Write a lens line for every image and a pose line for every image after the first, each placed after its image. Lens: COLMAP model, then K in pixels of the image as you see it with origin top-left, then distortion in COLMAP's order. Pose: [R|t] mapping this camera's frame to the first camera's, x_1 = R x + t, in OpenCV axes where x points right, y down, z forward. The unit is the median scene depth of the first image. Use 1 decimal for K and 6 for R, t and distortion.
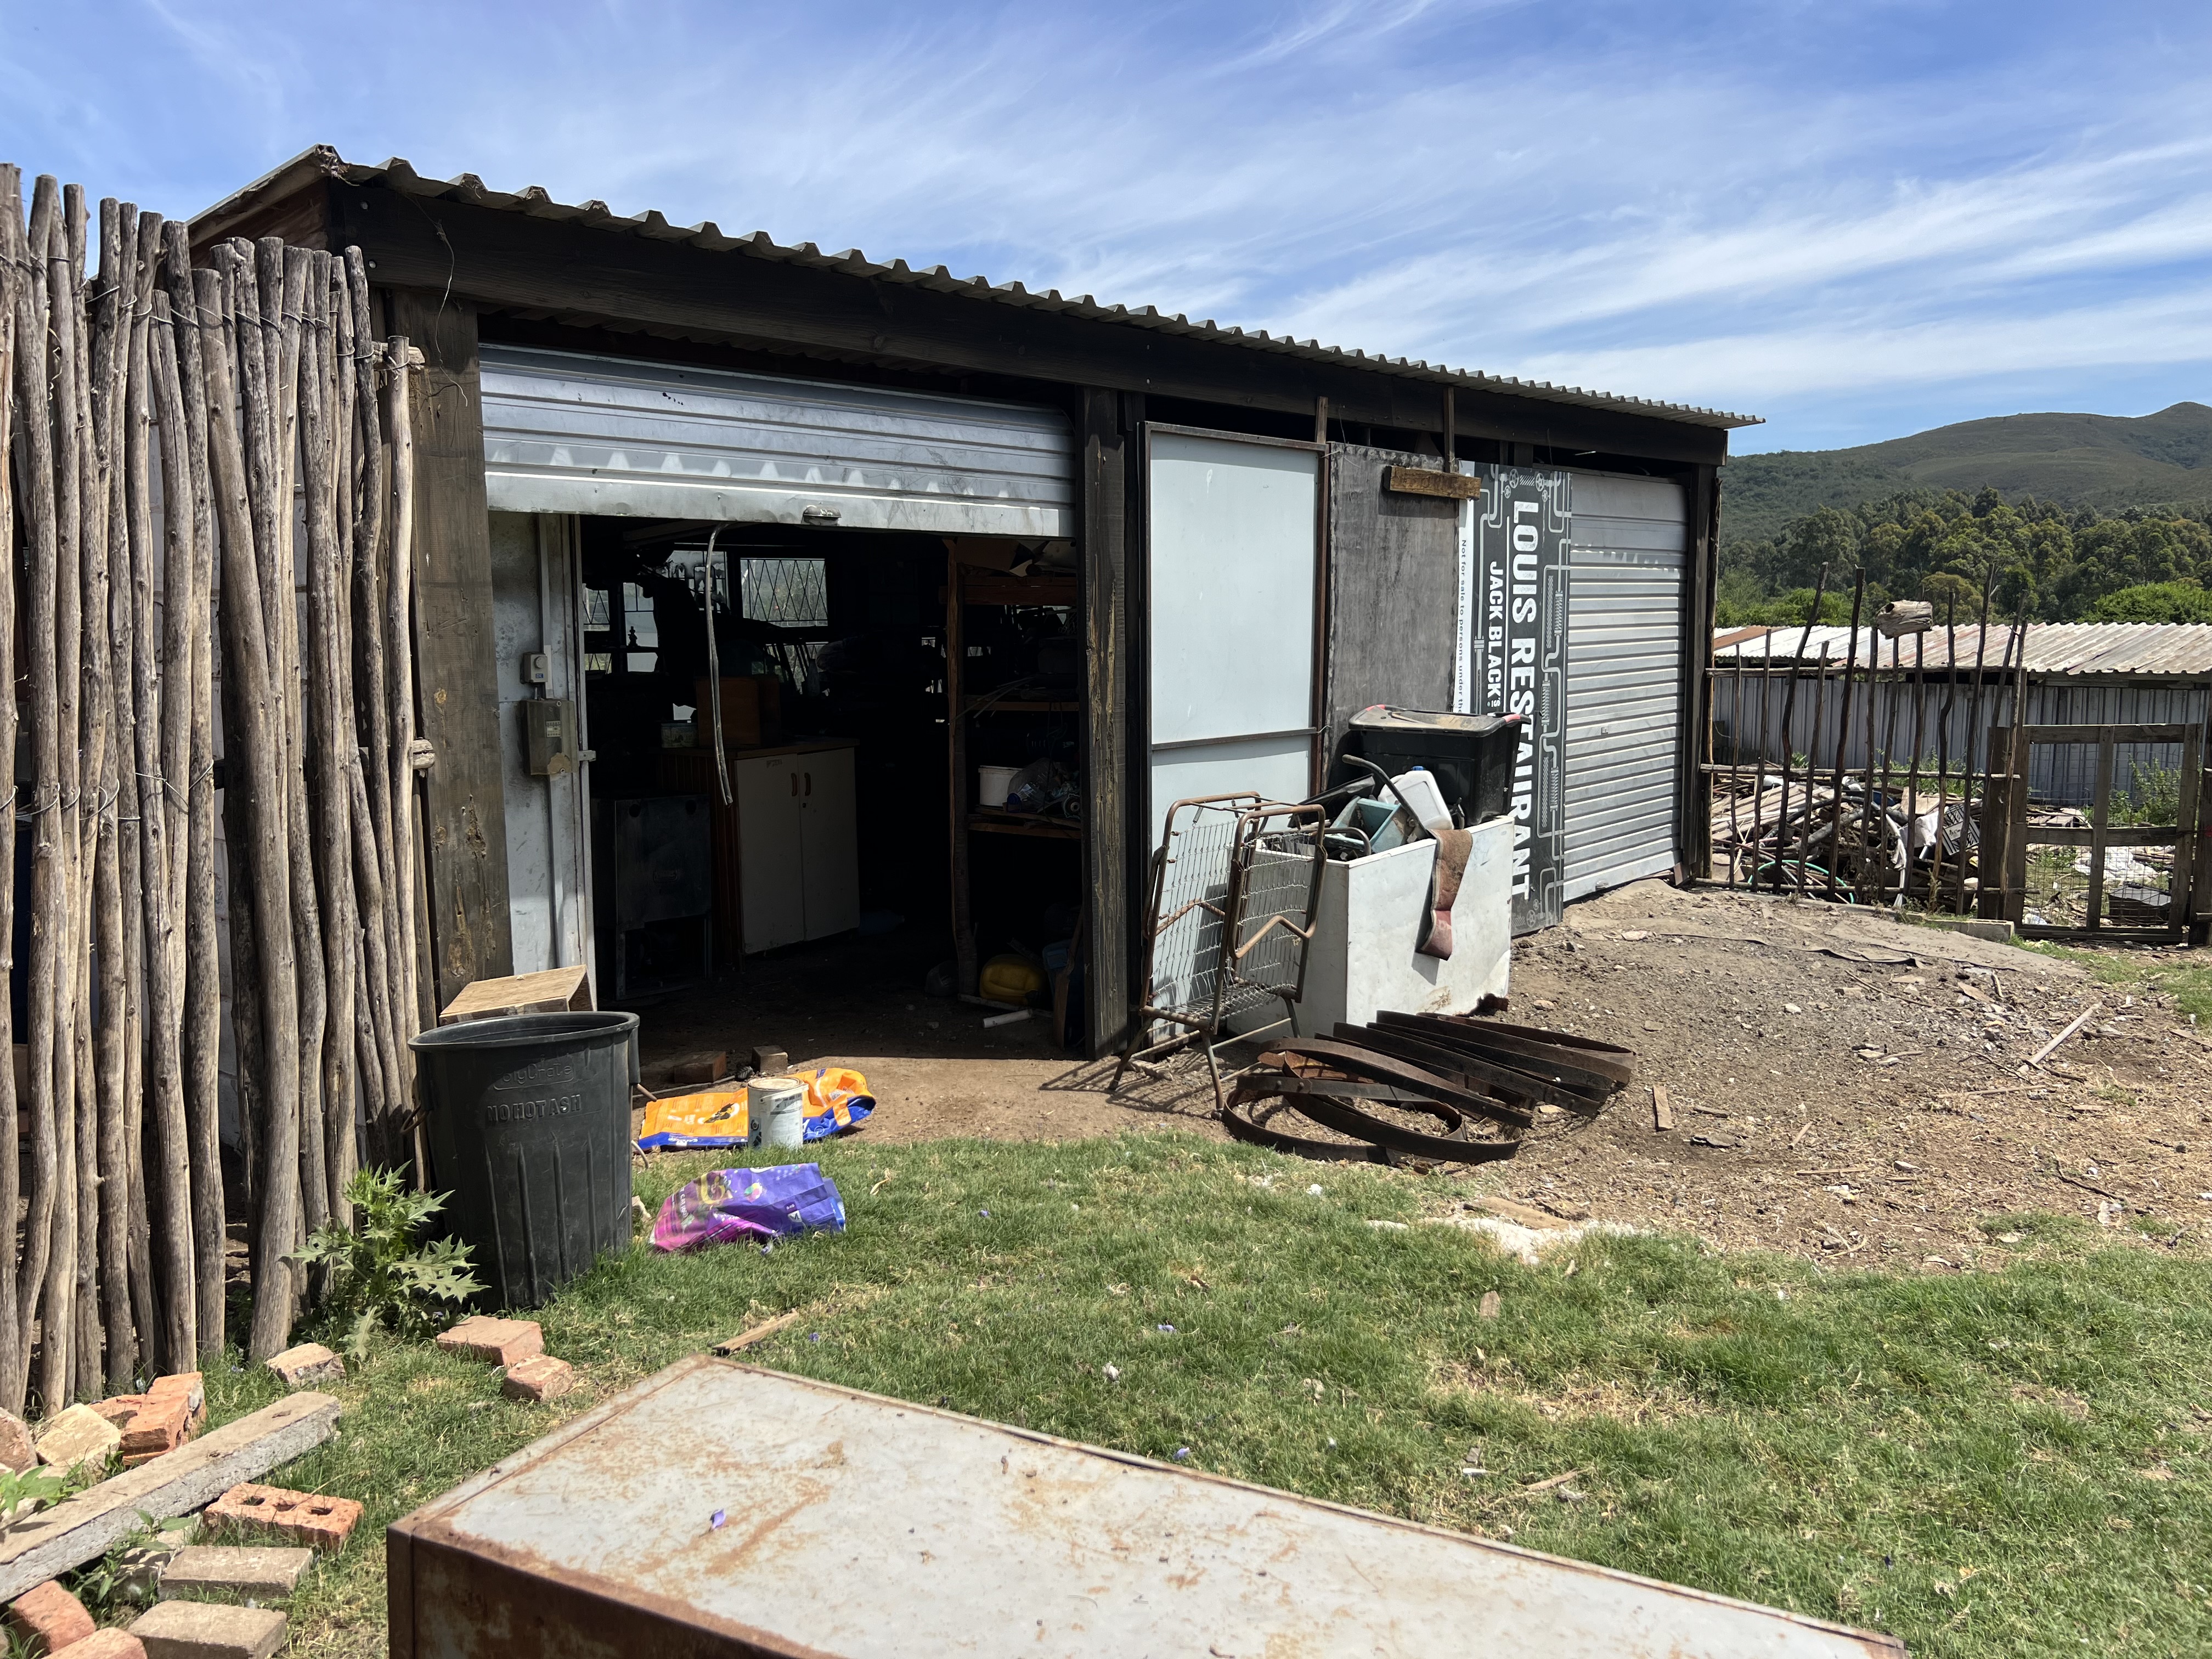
lens RADIAL K [[1718.6, 0, 1106.0], [0, 1718.6, 829.5], [0, 0, 1]] dist [0.000079, 0.001832]
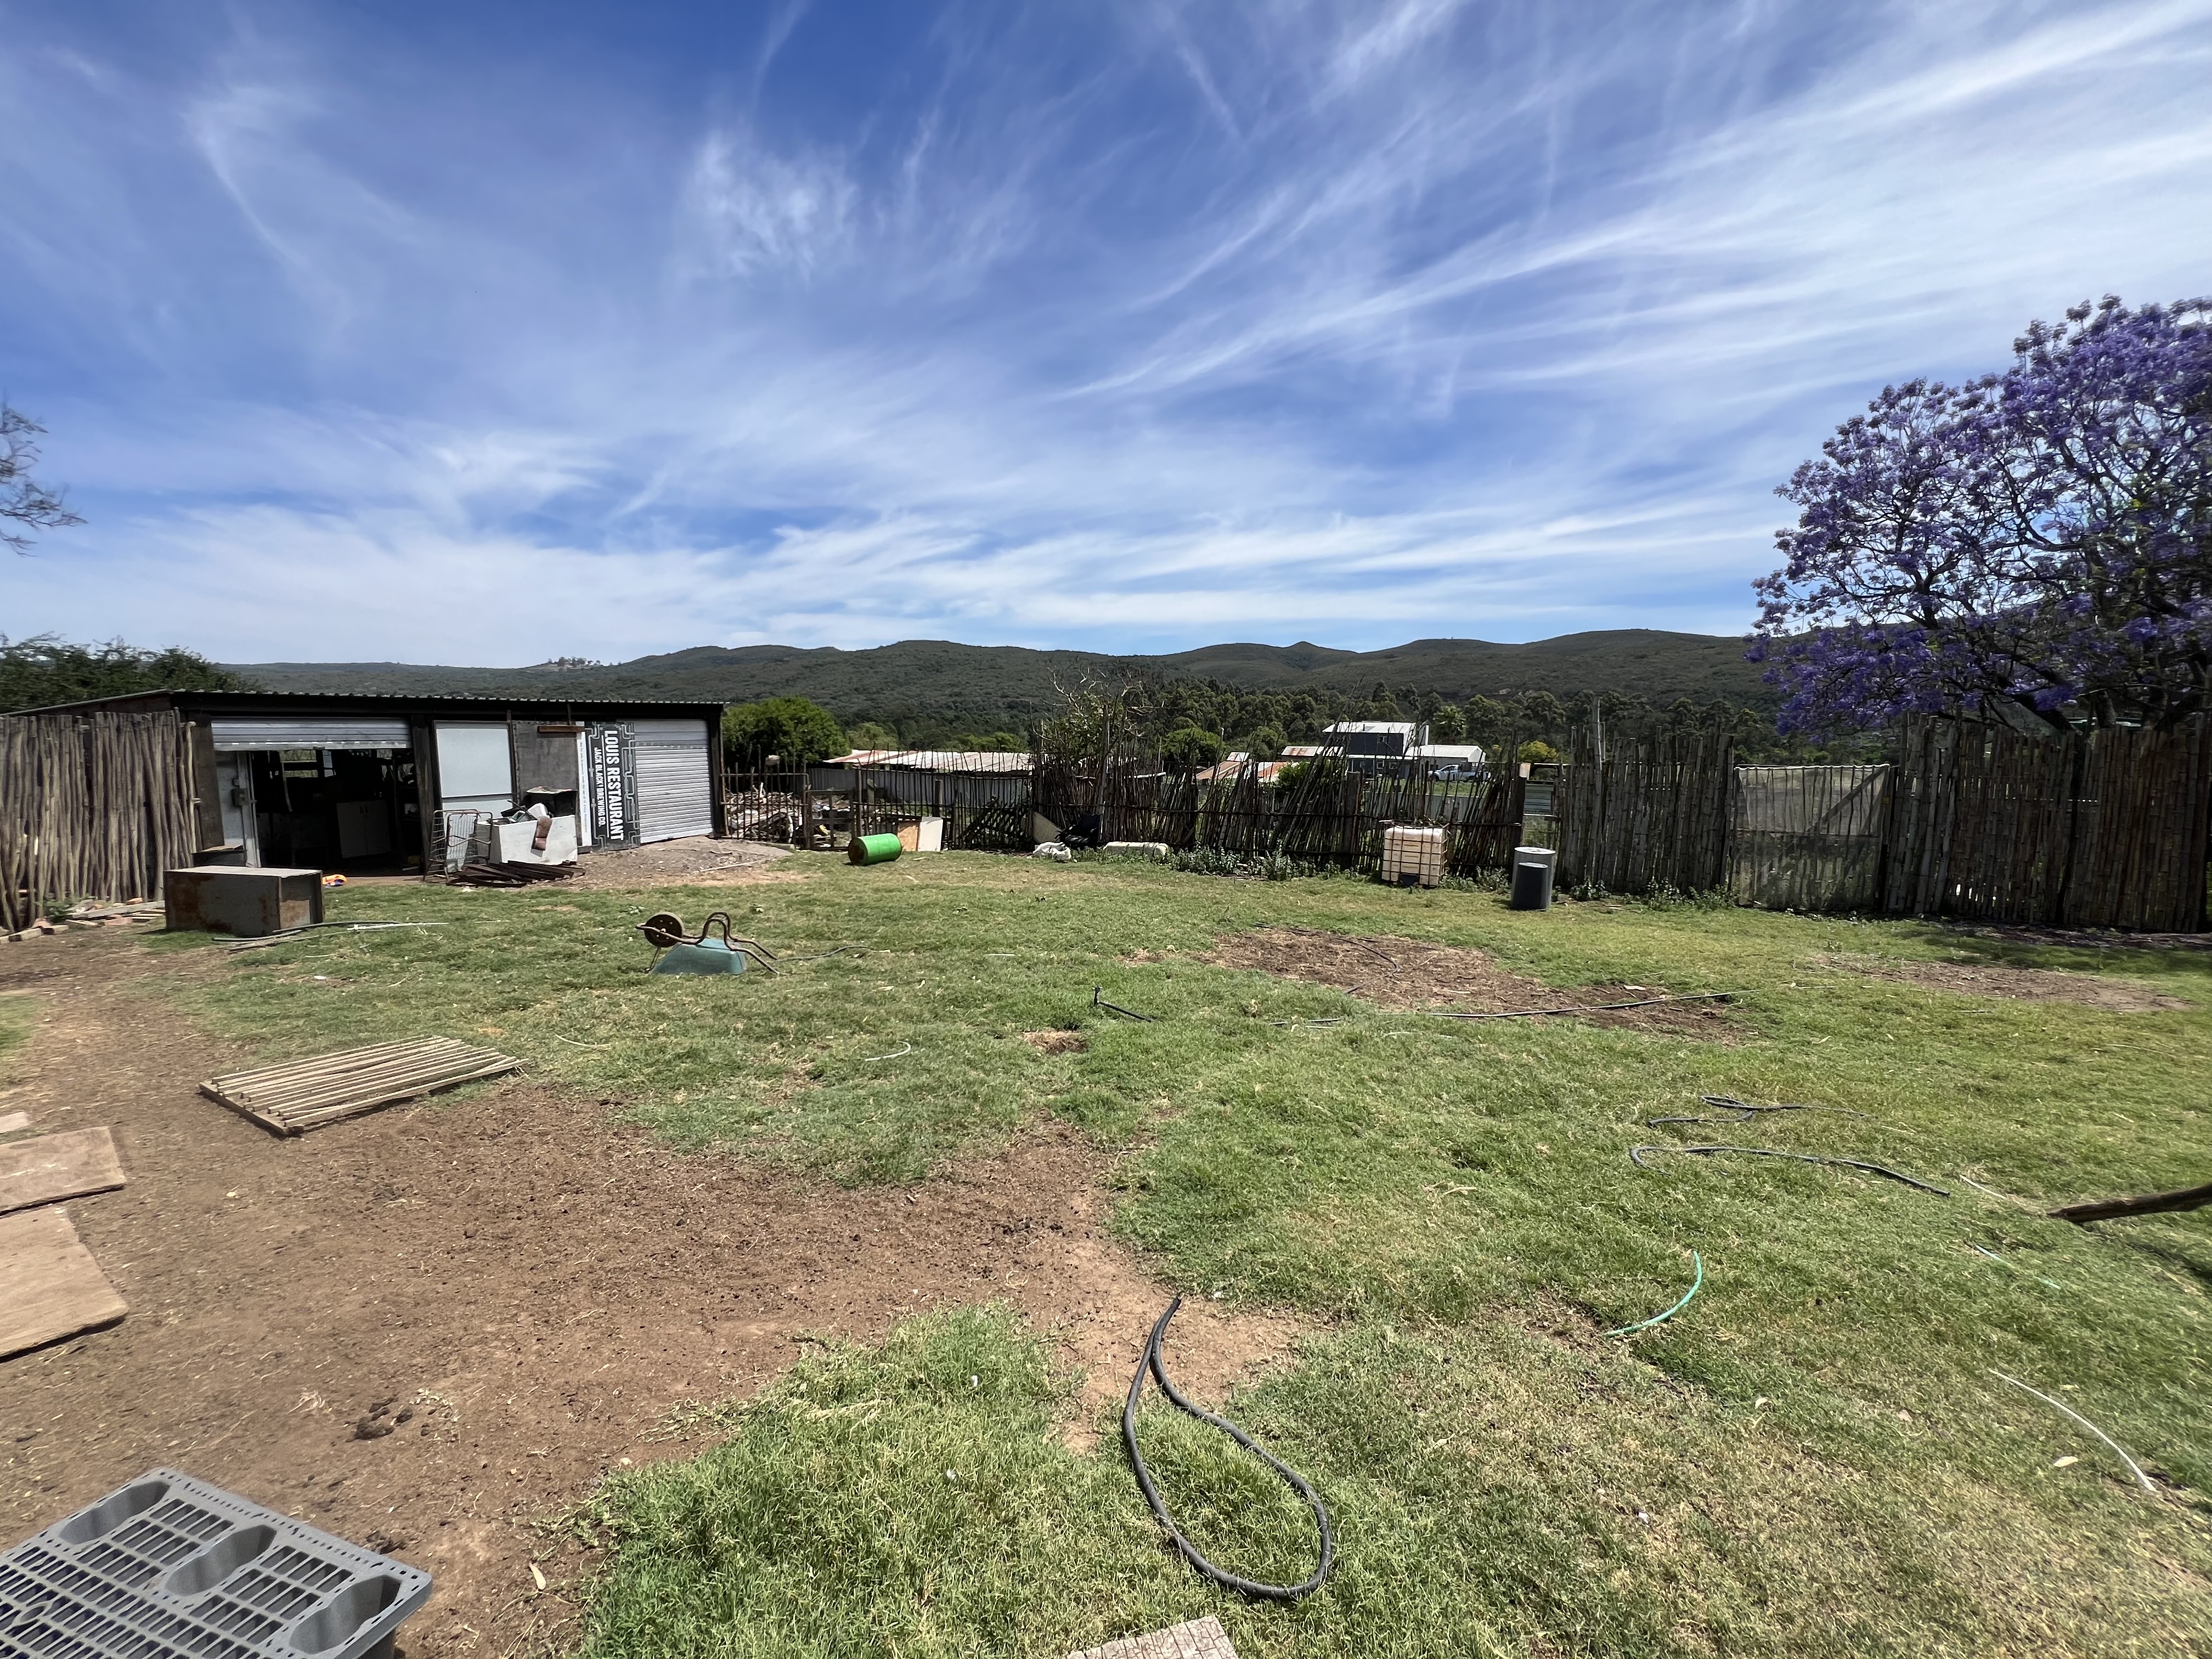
lens RADIAL K [[886.9, 0, 1101.7], [0, 886.9, 825.7], [0, 0, 1]] dist [-0.001122, 0.000695]
pose [[0.943500, -0.024809, 0.330443, 0.828319], [0.031549, 0.999389, -0.015049, 0.100932], [-0.329867, 0.024623, 0.943706, -1.552537]]
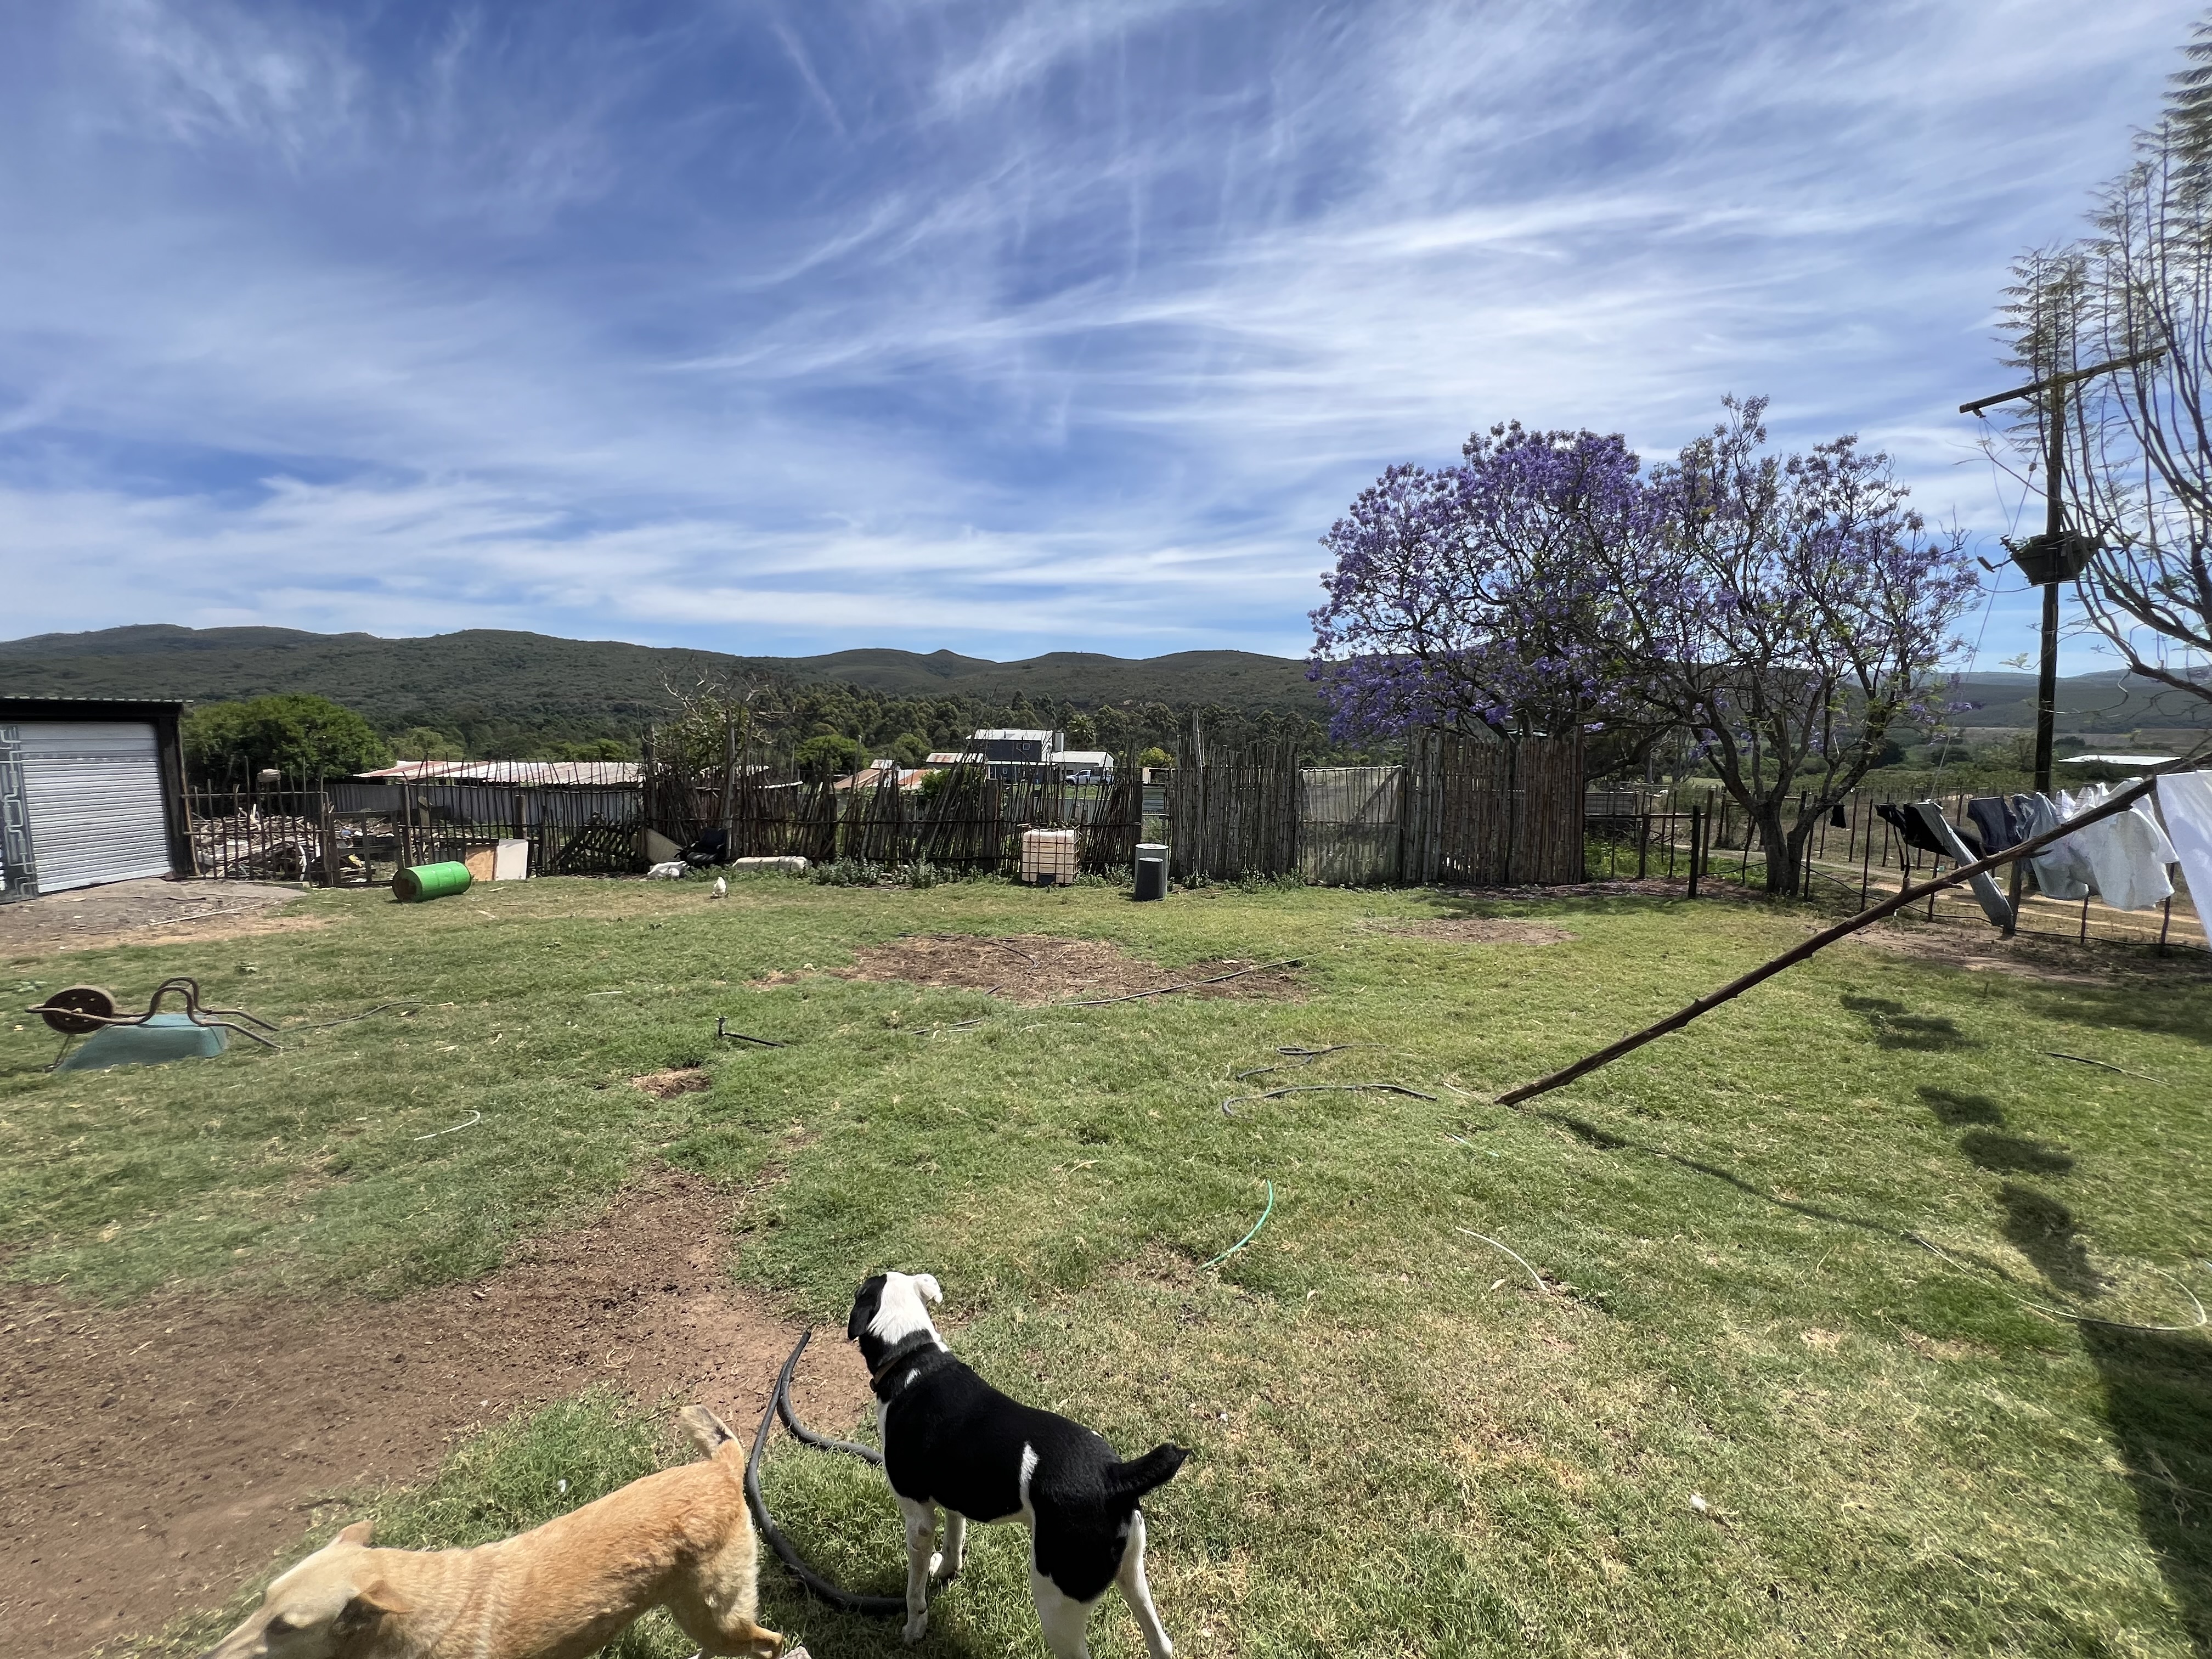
lens RADIAL K [[888.1, 0, 1106.0], [0, 888.1, 829.5], [0, 0, 1]] dist [-0.001852, 0.000233]
pose [[0.741894, -0.057645, 0.668035, 0.840851], [0.074867, 0.997189, 0.002903, 0.100184], [-0.666325, 0.047860, 0.744124, -1.566163]]
